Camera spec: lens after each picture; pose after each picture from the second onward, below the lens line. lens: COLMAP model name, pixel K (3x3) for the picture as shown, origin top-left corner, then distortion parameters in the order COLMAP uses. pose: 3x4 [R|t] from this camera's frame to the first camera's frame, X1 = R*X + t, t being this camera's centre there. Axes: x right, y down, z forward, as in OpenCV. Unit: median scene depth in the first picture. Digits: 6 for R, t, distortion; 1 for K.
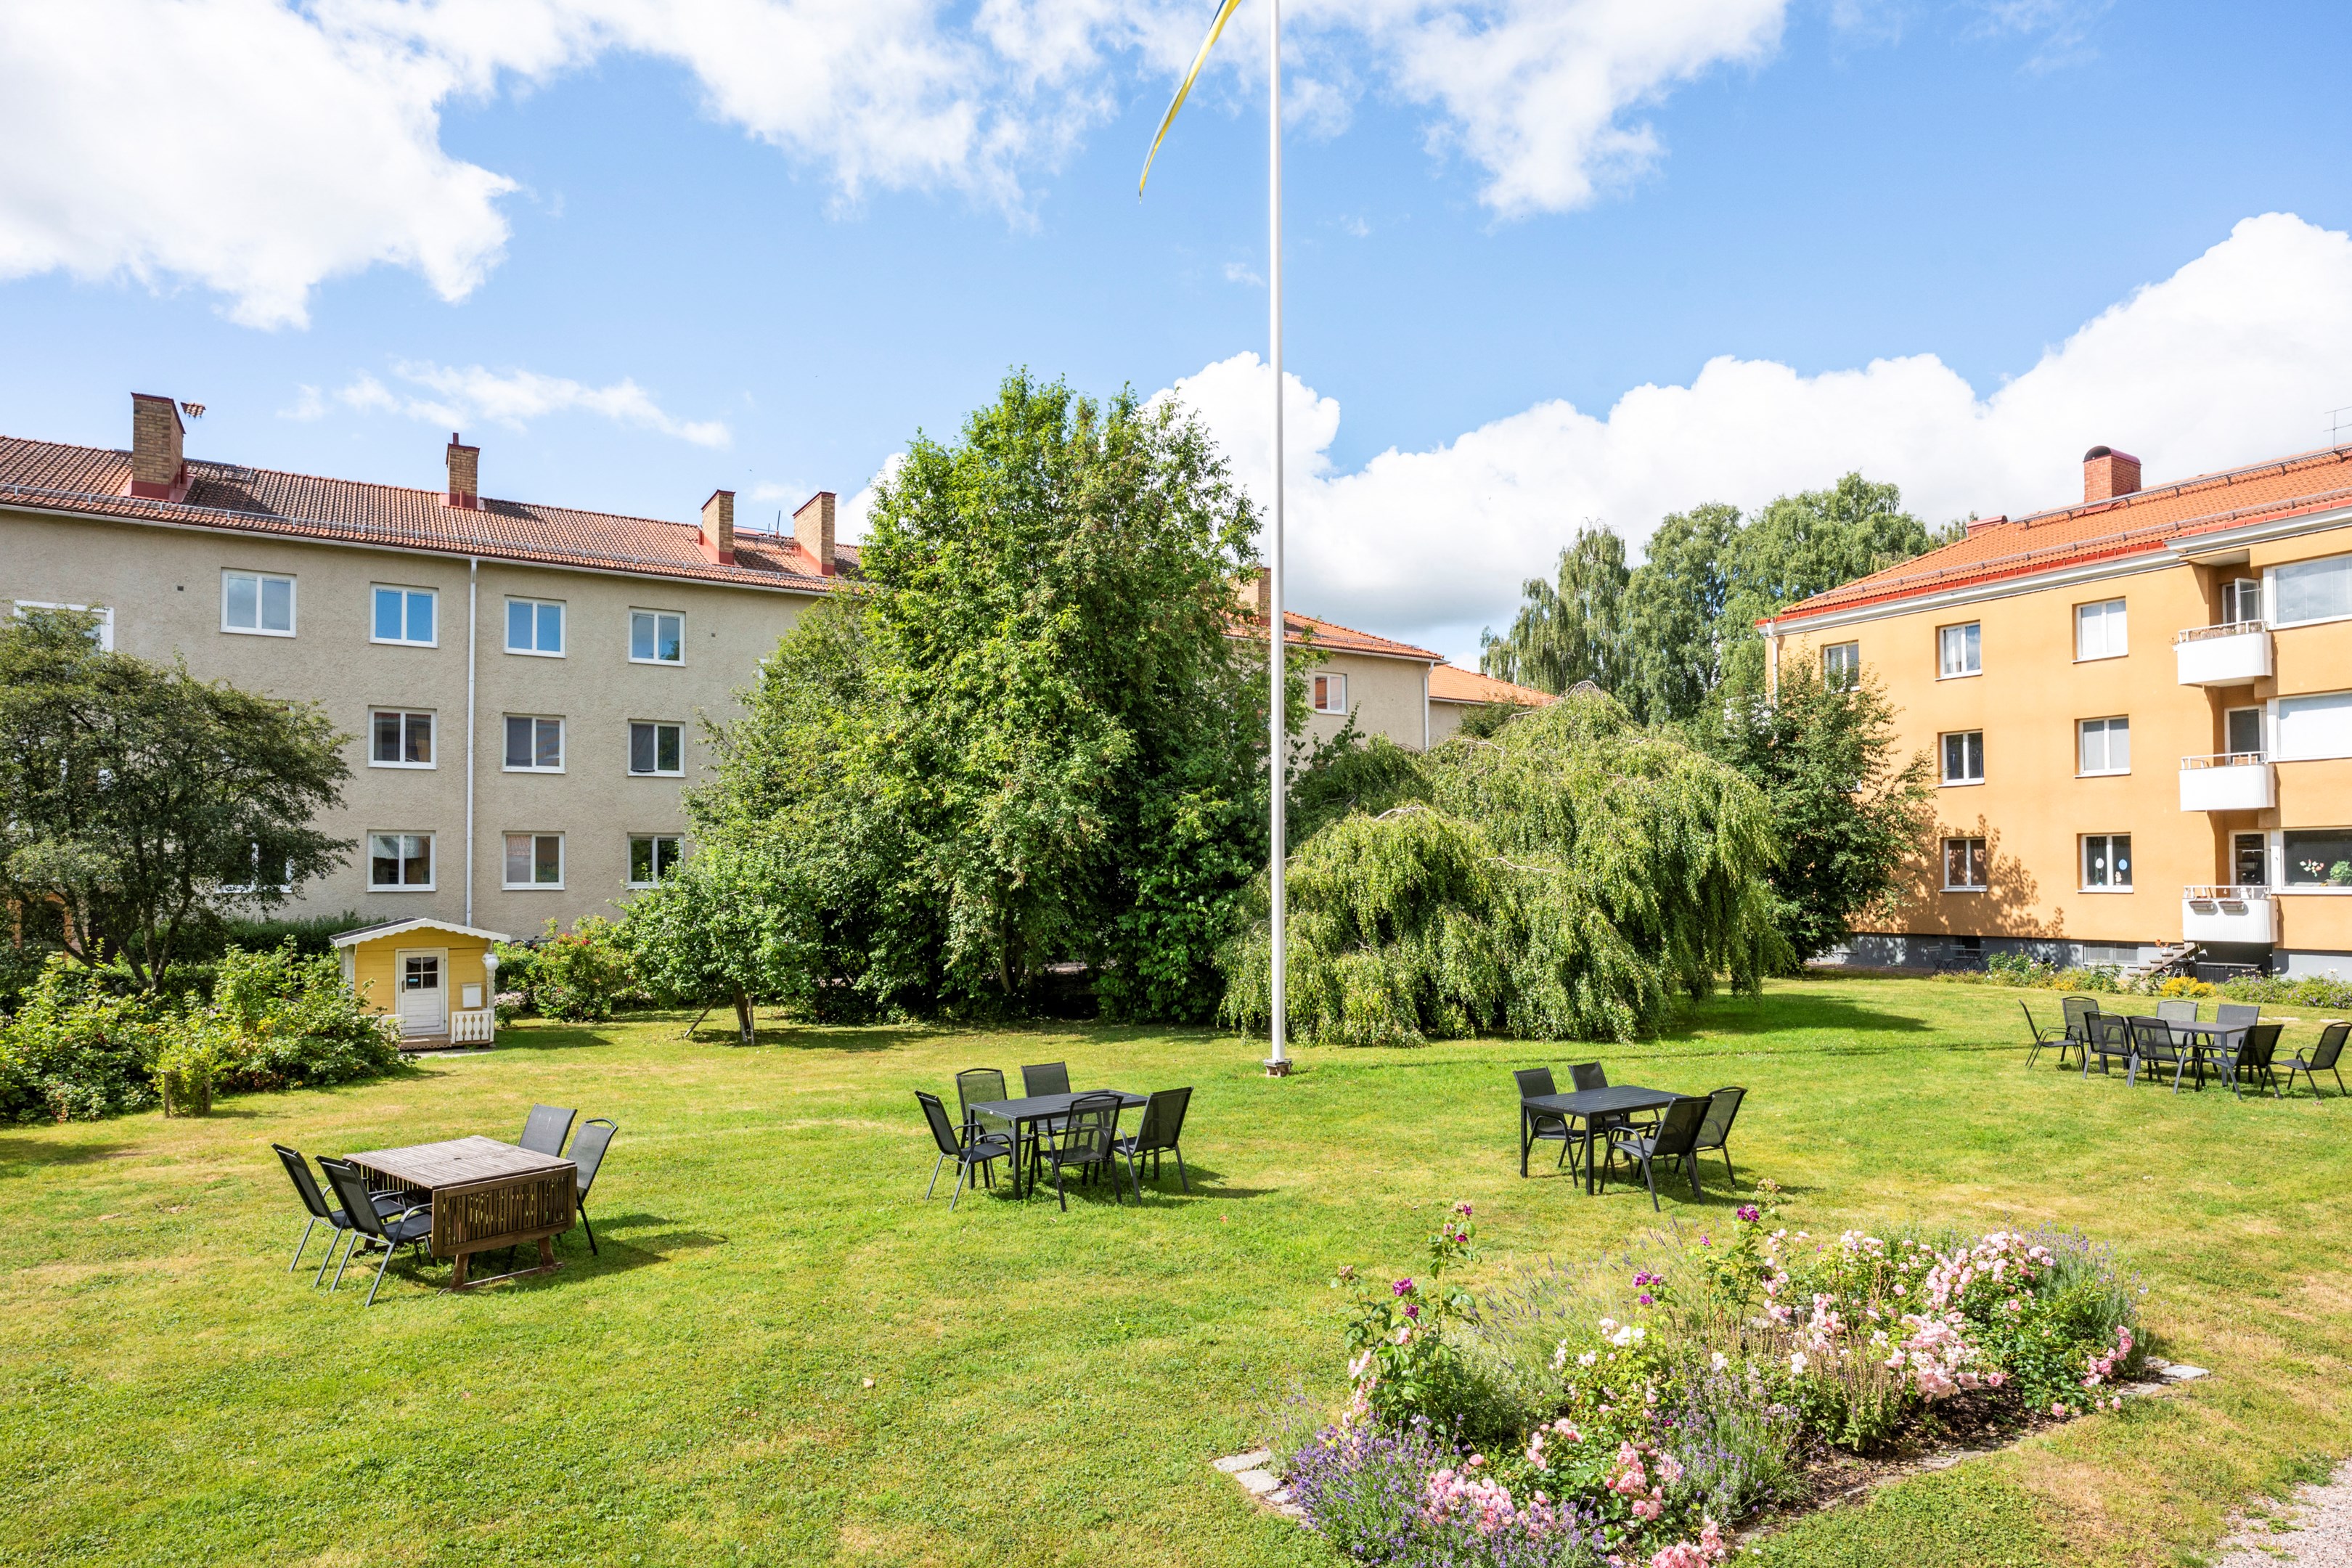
lens RADIAL K [[1438.8, 0, 1261.1], [0, 1438.8, 837.3], [0, 0, 1]] dist [0.002275, -0.000286]
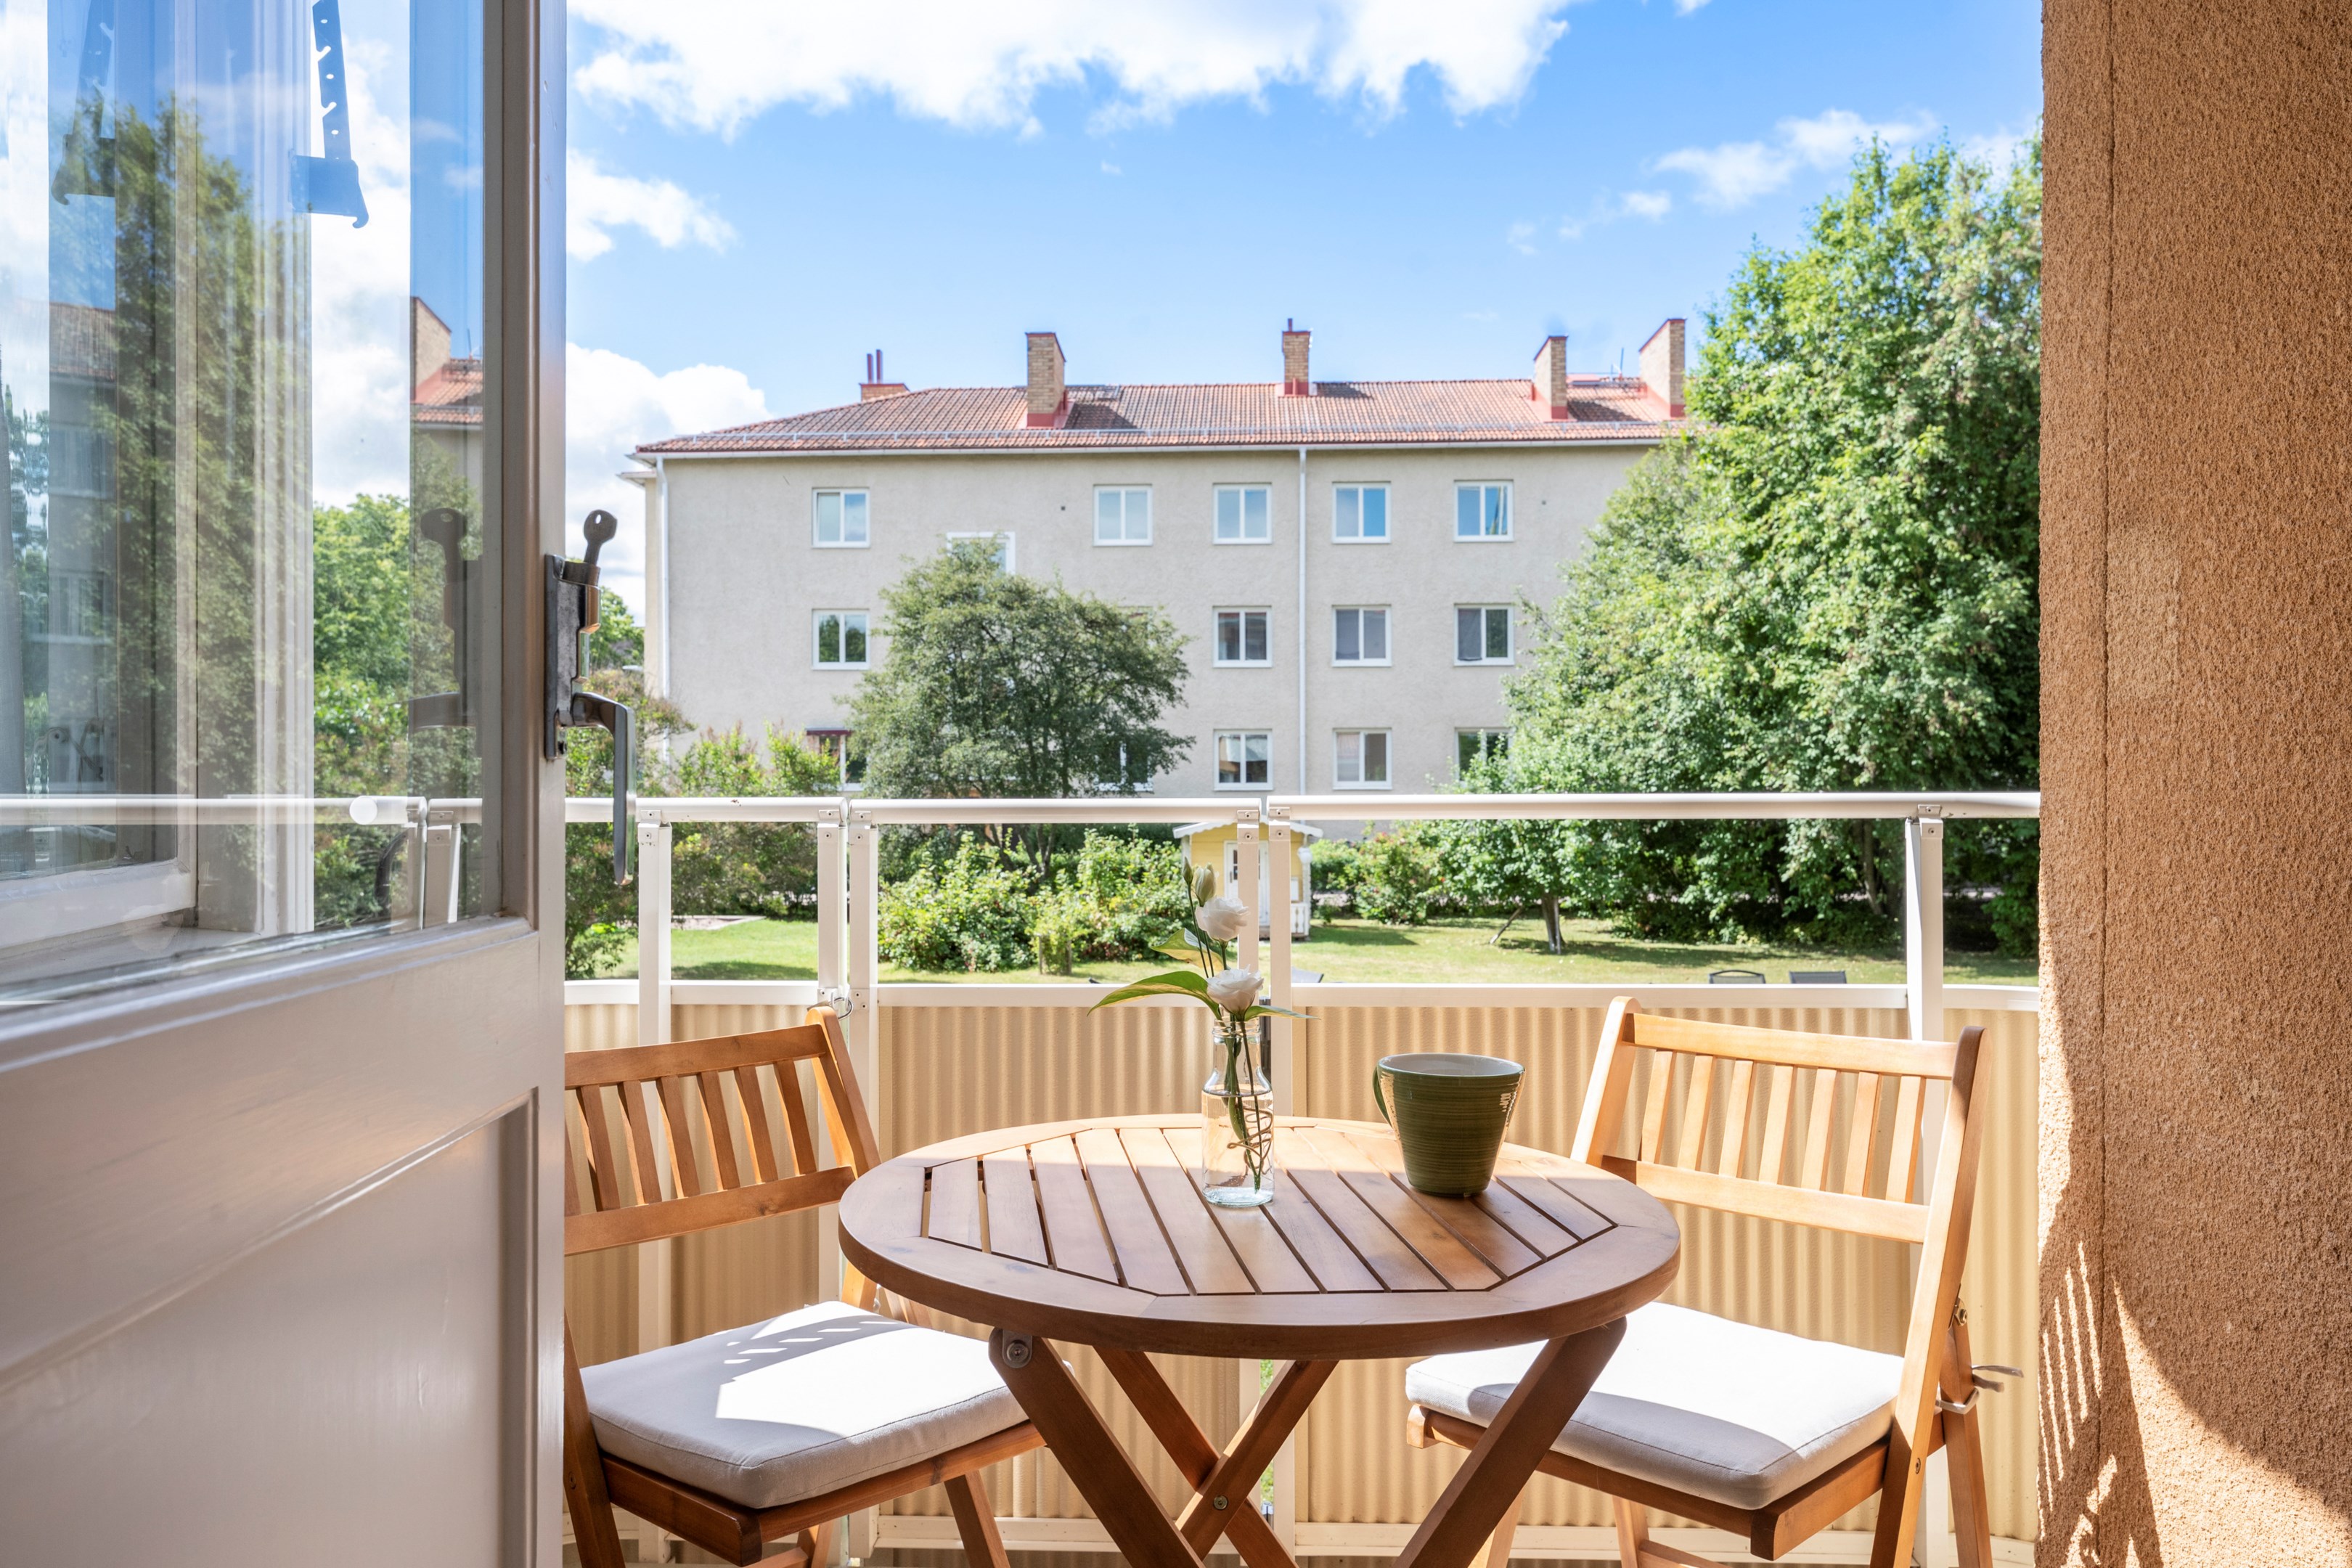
lens RADIAL K [[1706.8, 0, 1073.8], [0, 1706.8, 814.7], [0, 0, 1]] dist [0.003023, 0.001960]
pose [[0.798016, 0.012712, -0.602502, 0.050183], [0.015850, 0.998989, 0.042072, 0.005081], [0.602427, -0.043124, 0.797008, -0.042066]]
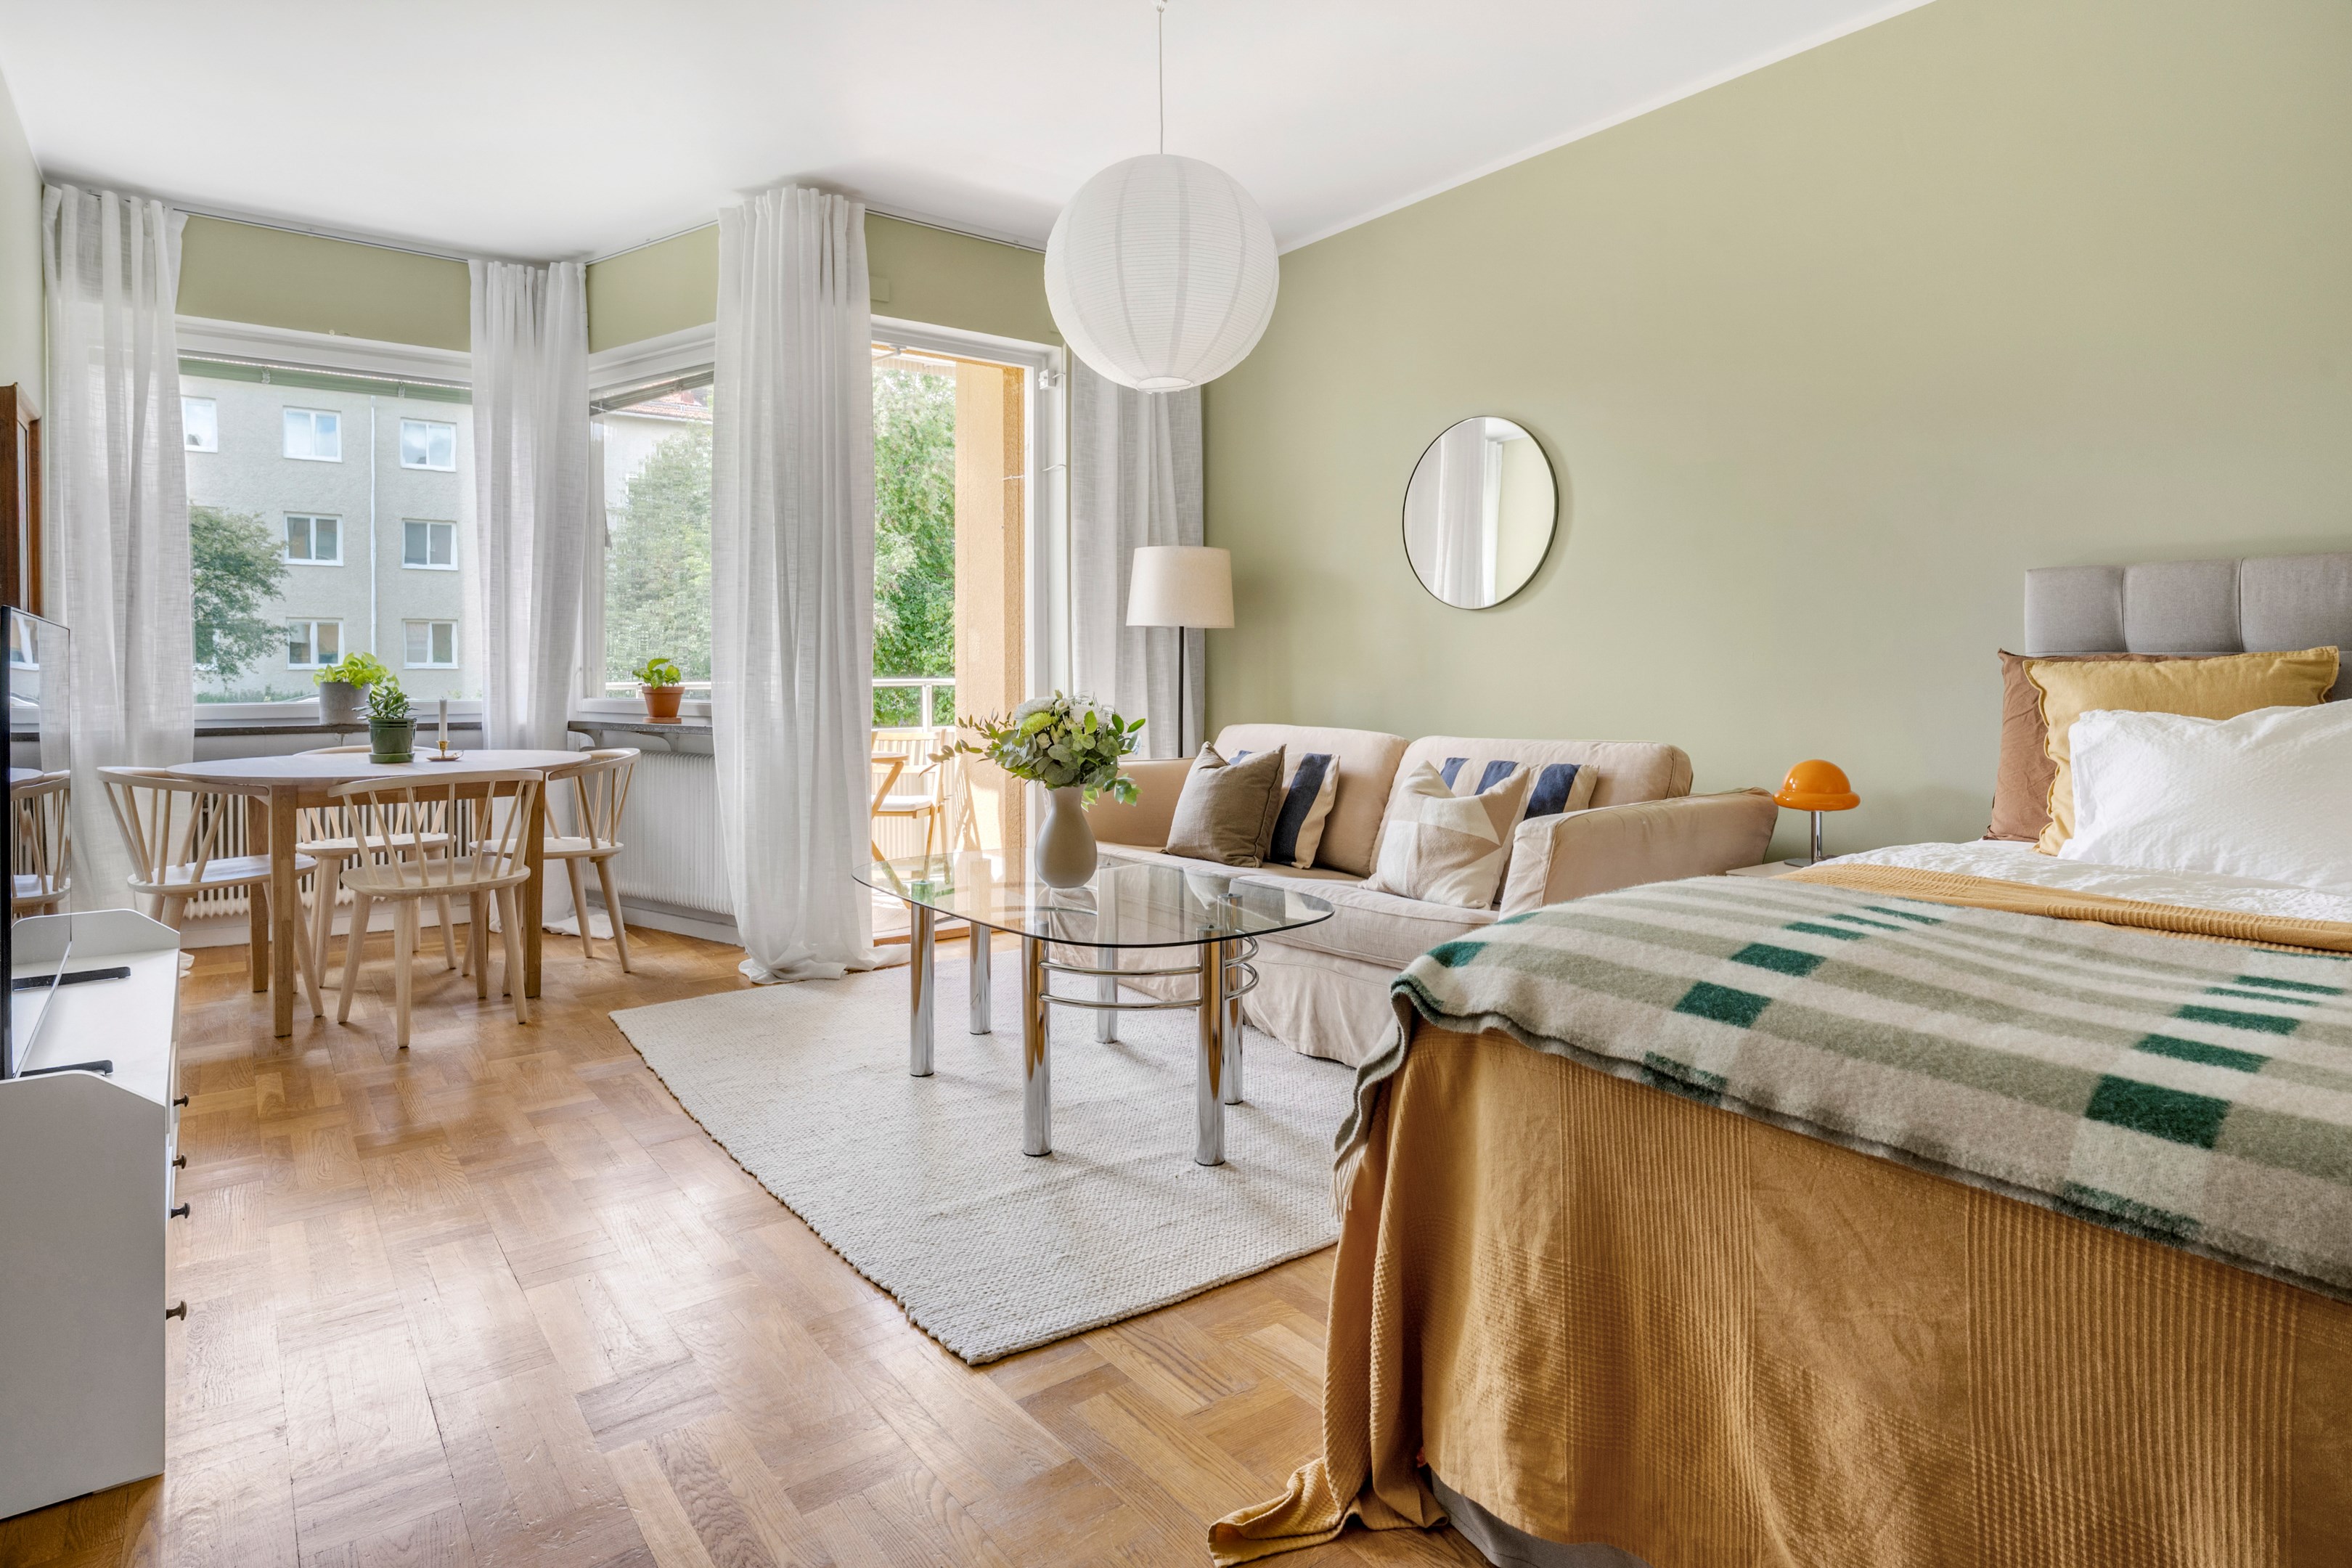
lens RADIAL K [[1296.1, 0, 1171.2], [0, 1296.1, 668.2], [0, 0, 1]] dist [0.002176, 0.000027]
pose [[0.998050, 0.002531, 0.062362, 0.062871], [-0.004483, 0.999504, 0.031175, -0.000824], [-0.062252, -0.031394, 0.997567, -0.182364]]
